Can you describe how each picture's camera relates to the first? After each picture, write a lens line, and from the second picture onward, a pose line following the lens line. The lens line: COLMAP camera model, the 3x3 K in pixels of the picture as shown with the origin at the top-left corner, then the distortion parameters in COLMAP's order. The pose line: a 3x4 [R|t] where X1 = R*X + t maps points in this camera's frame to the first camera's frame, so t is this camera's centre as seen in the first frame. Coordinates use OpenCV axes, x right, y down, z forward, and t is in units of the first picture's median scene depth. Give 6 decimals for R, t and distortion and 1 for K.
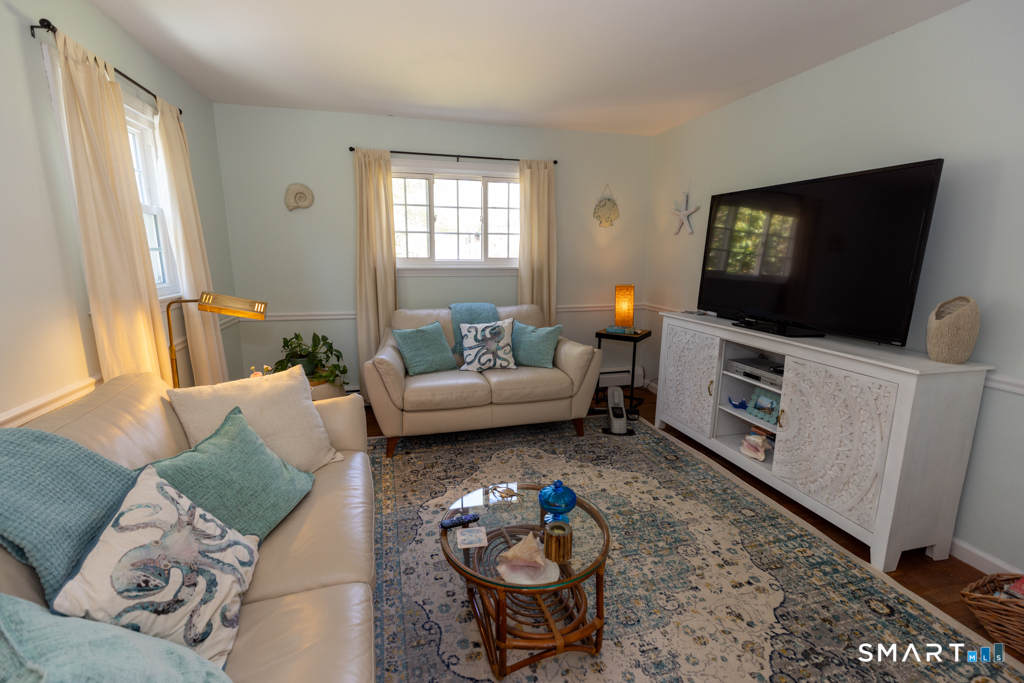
lens RADIAL K [[452.3, 0, 512.0], [0, 452.3, 341.5], [0, 0, 1]] dist [0.000119, -0.000063]
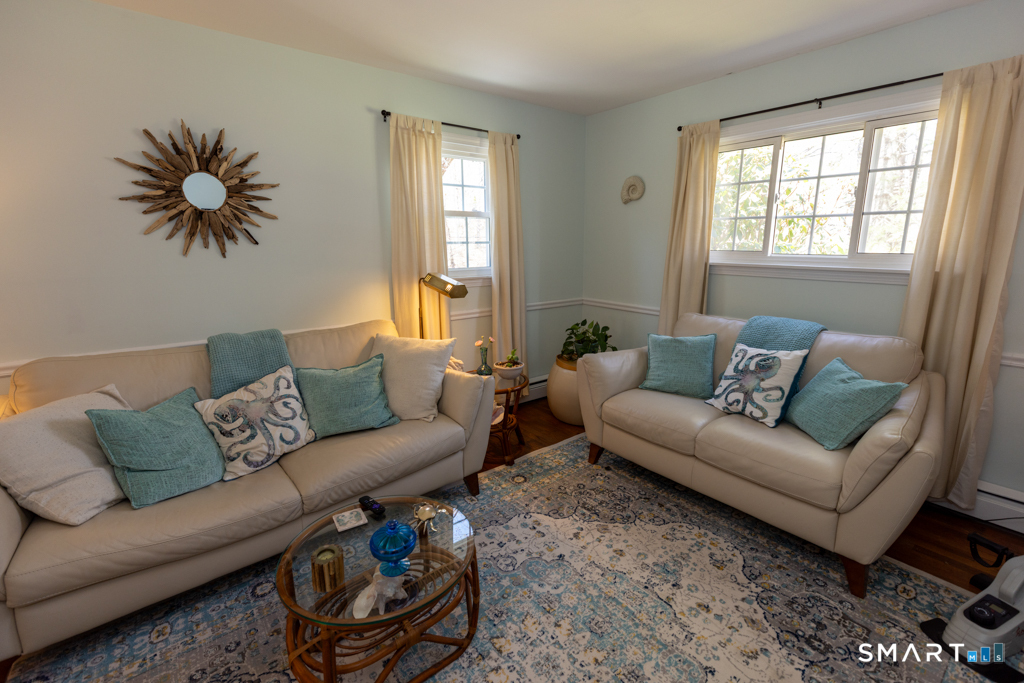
lens RADIAL K [[453.7, 0, 512.1], [0, 453.7, 337.0], [0, 0, 1]] dist [0.000687, -0.000306]
pose [[0.387264, 0.184805, -0.903257, 0.418951], [-0.175407, 0.976579, 0.124602, -0.079305], [0.905129, 0.110183, 0.410610, 0.389865]]
